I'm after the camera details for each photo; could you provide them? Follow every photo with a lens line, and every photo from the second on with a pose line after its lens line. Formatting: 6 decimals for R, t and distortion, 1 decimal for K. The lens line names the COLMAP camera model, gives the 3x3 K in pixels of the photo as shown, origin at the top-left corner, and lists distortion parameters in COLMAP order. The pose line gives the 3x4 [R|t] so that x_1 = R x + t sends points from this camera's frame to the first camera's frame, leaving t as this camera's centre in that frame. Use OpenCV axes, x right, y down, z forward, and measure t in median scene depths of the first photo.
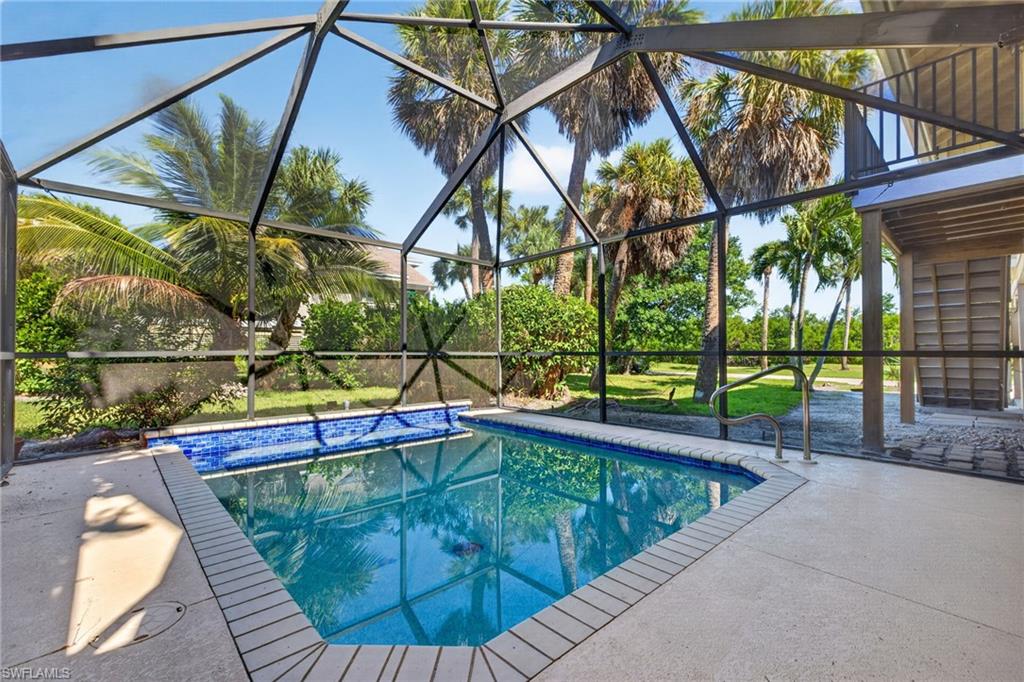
lens RADIAL K [[434.0, 0, 512.0], [0, 434.0, 341.0], [0, 0, 1]] dist [0.002005, -0.000096]
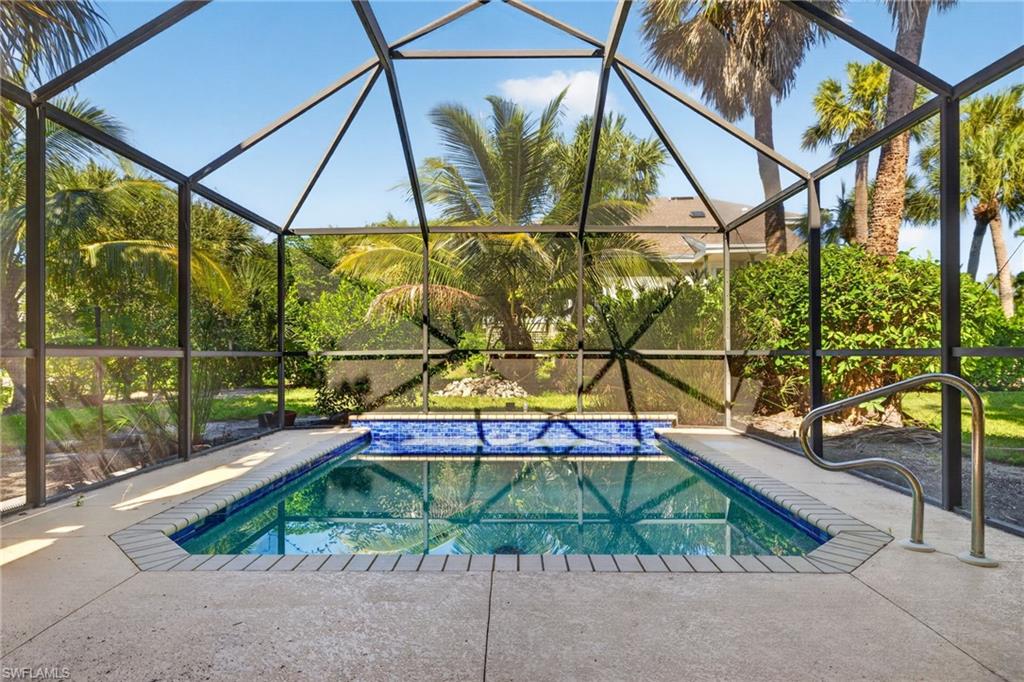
lens RADIAL K [[577.5, 0, 512.0], [0, 577.5, 341.0], [0, 0, 1]] dist [-0.001830, 0.000113]
pose [[0.724584, -0.013218, -0.689059, 0.447869], [0.020749, 0.999781, 0.002640, -0.000279], [0.688874, -0.016211, 0.724700, 0.076224]]
